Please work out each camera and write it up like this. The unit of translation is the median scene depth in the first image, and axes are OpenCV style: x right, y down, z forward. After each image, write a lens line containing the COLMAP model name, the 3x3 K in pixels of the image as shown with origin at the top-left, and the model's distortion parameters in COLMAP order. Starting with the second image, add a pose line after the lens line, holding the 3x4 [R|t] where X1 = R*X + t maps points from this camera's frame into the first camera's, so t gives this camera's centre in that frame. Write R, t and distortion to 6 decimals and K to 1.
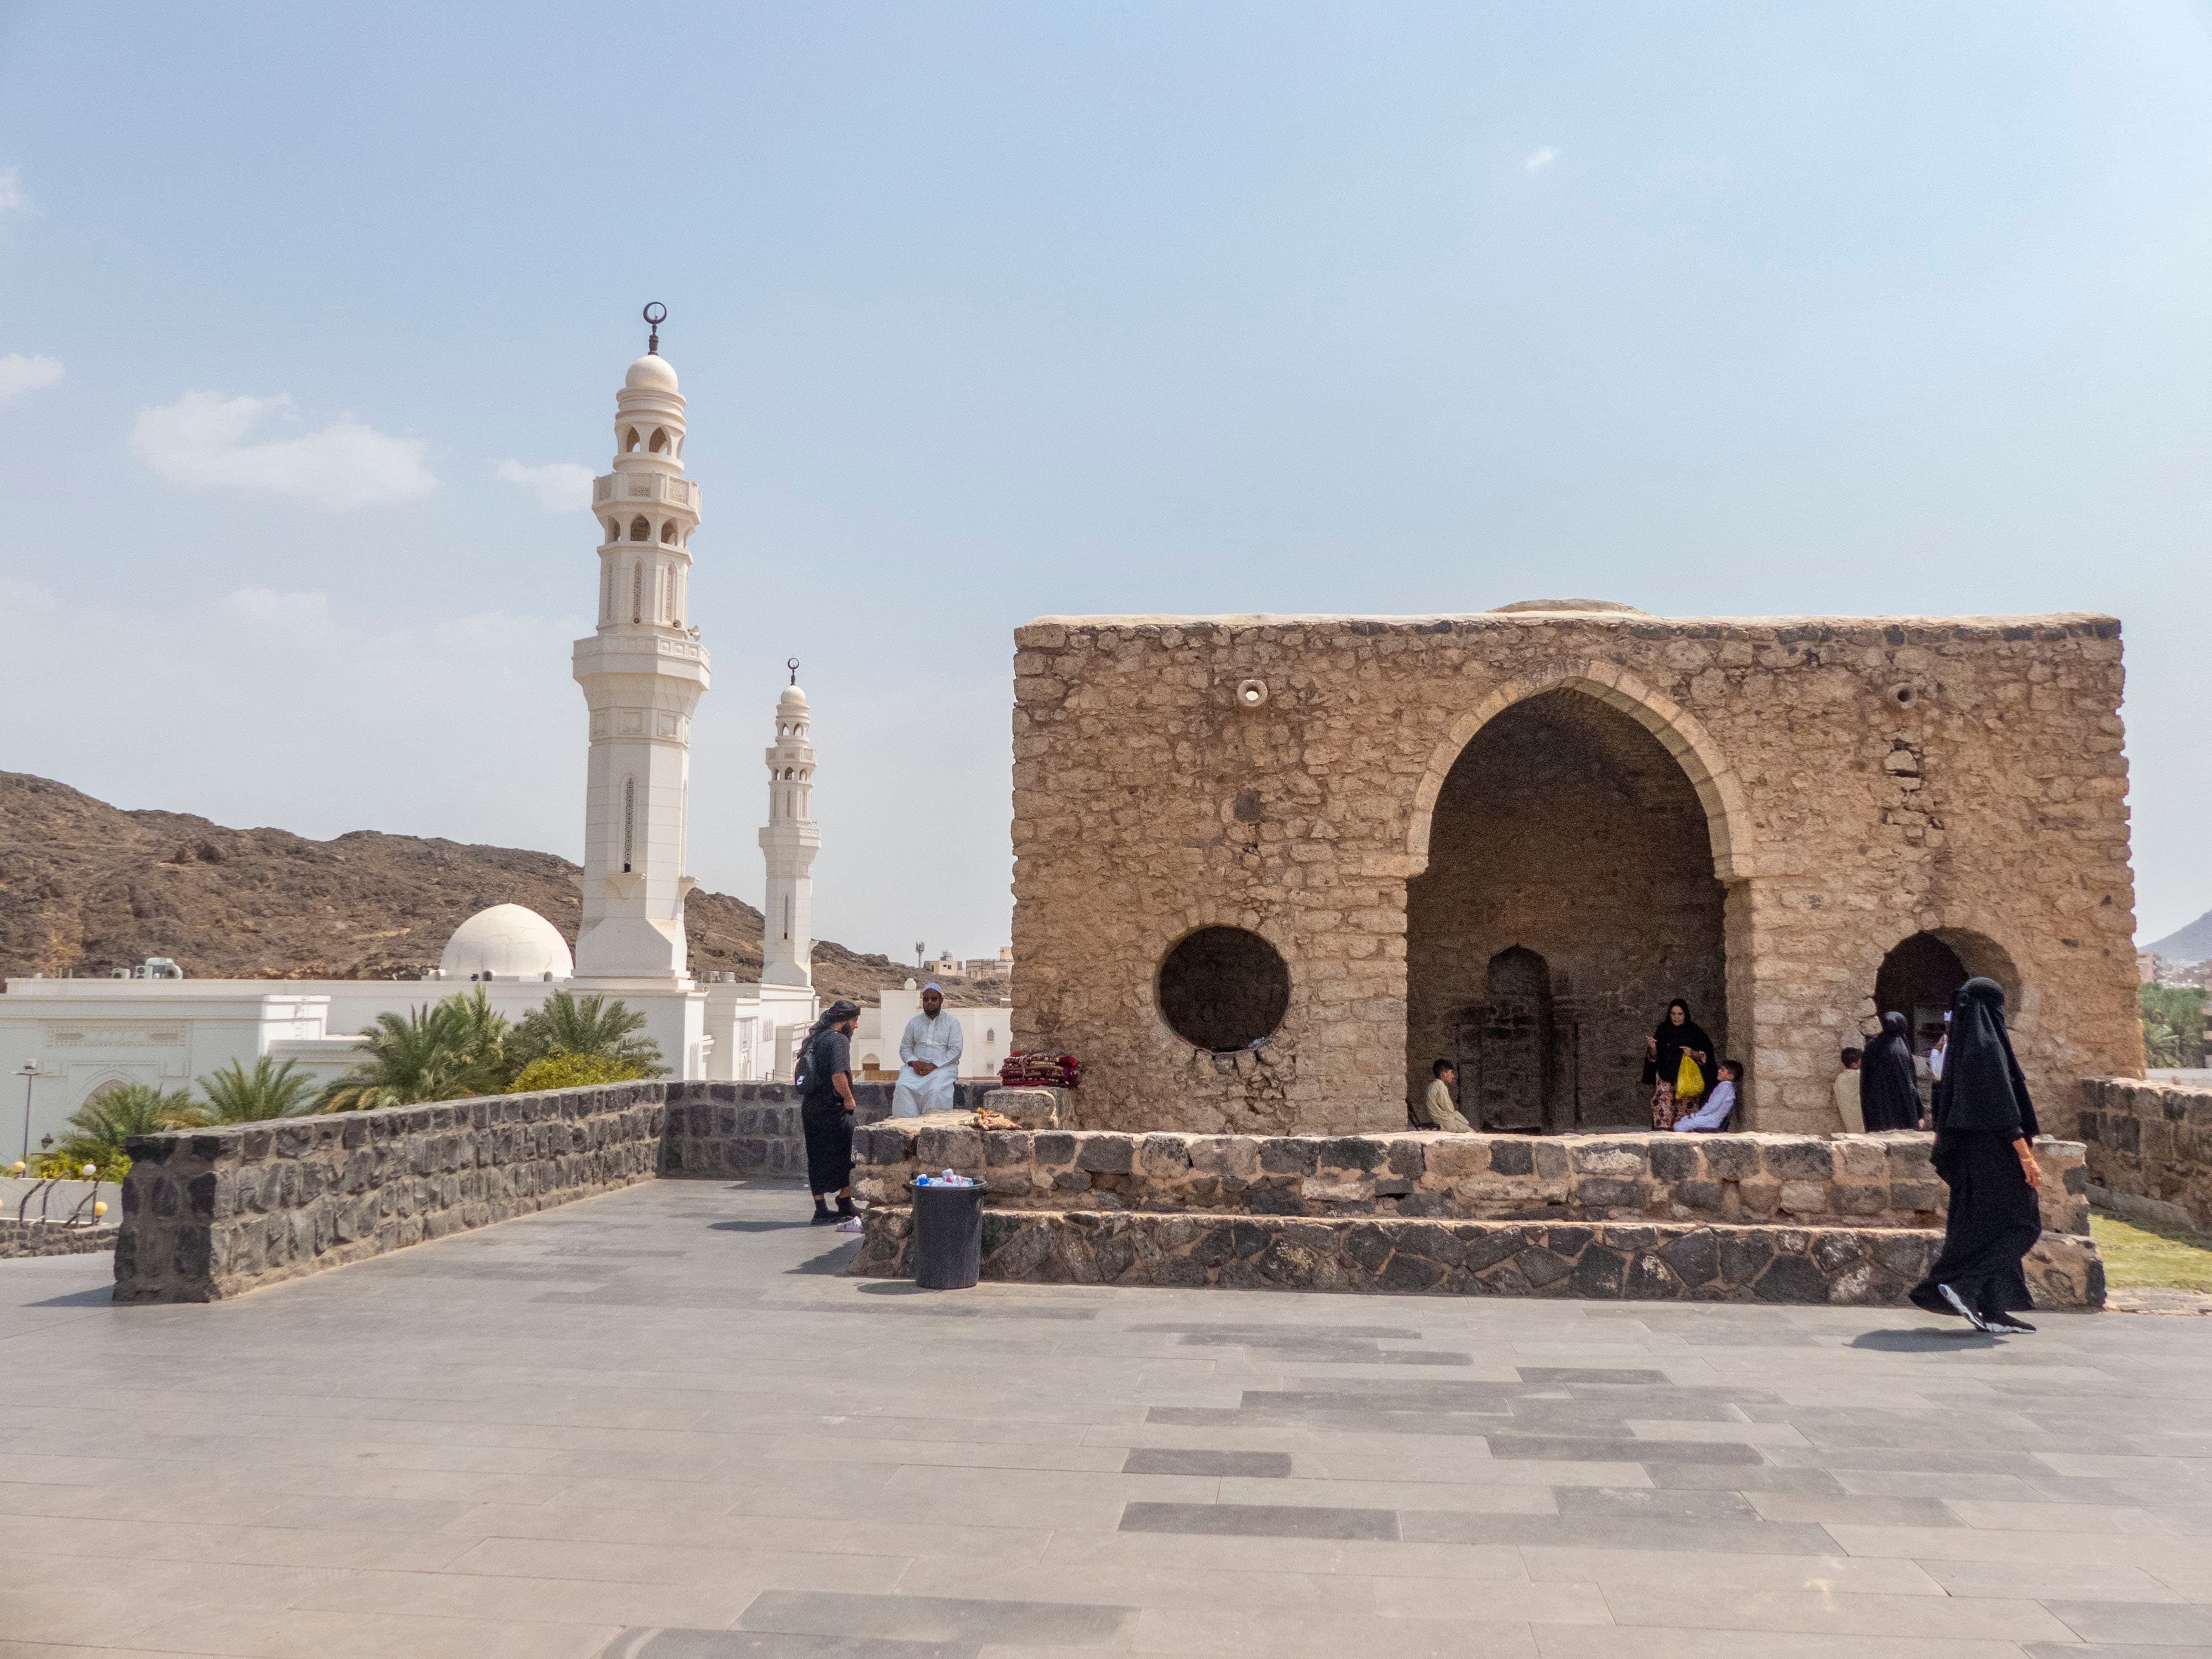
lens RADIAL K [[1830.8, 0, 1106.0], [0, 1830.8, 829.5], [0, 0, 1]] dist [-0.039391, 0.134983]
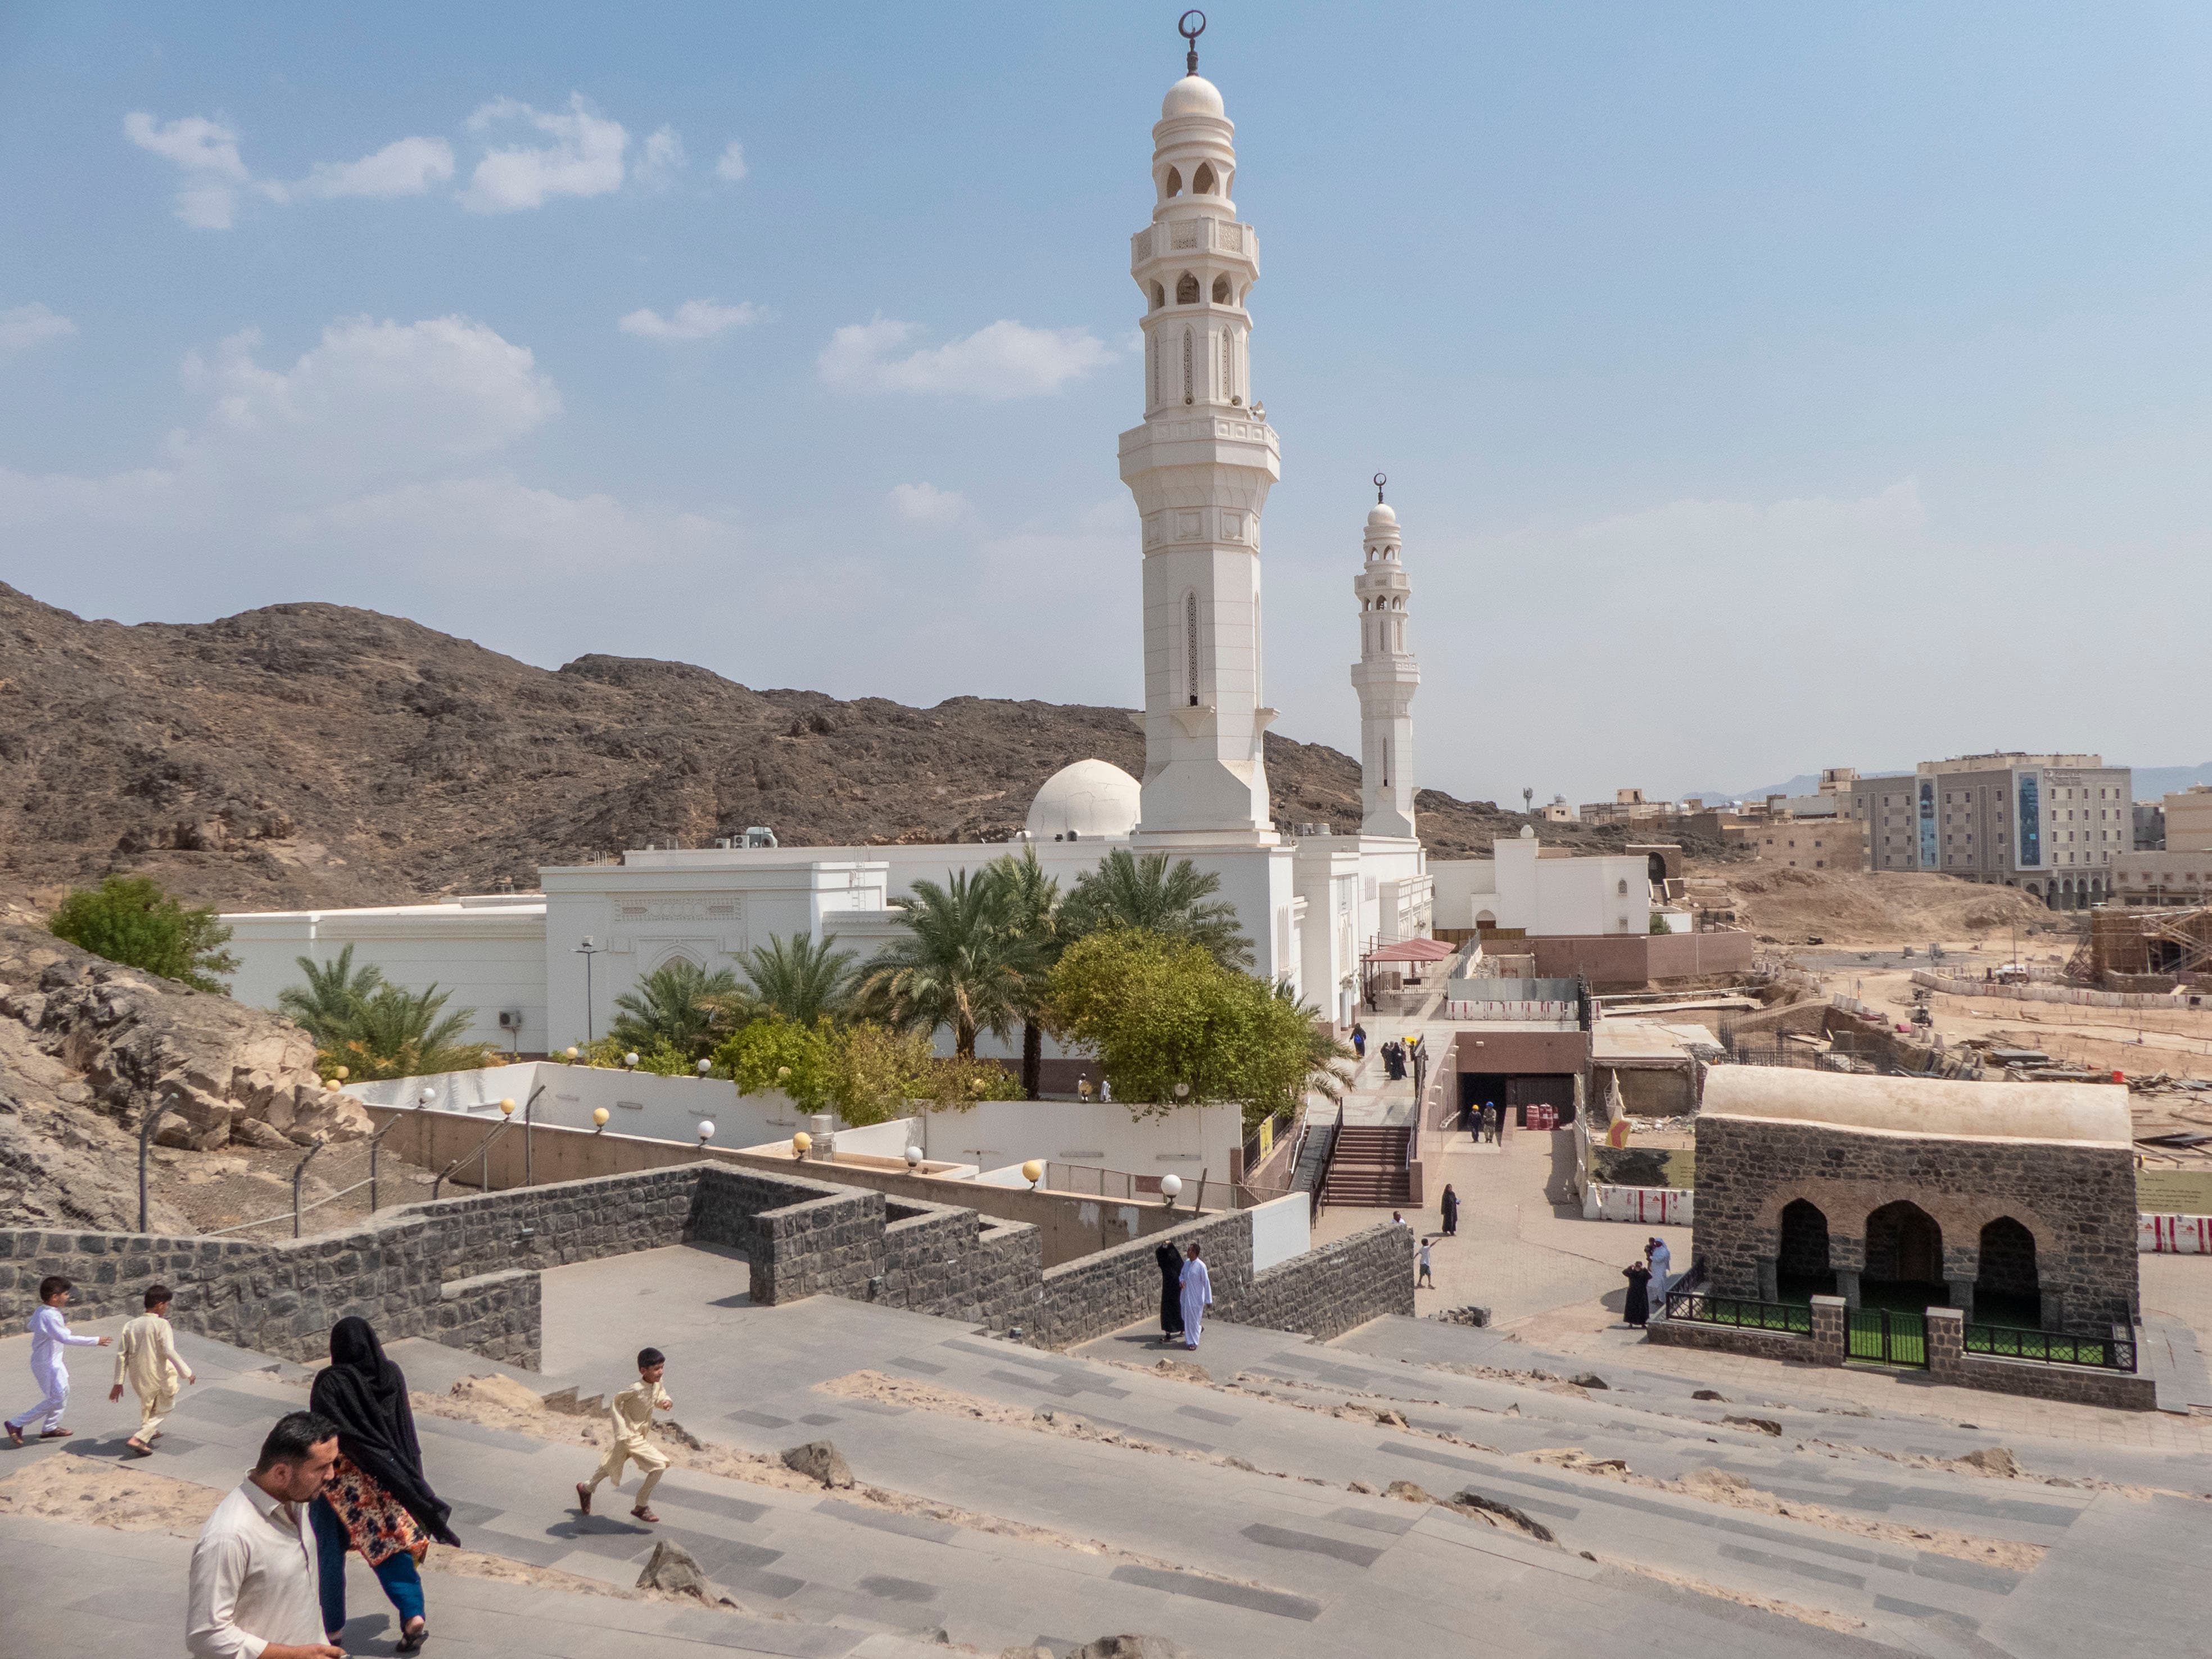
lens RADIAL K [[1830.9, 0, 1106.0], [0, 1830.9, 829.5], [0, 0, 1]] dist [-0.039391, 0.134983]
pose [[0.947146, -0.030033, -0.319395, -0.022805], [0.055528, 0.995928, 0.071016, 0.011969], [0.315962, -0.084998, 0.944957, 0.126827]]
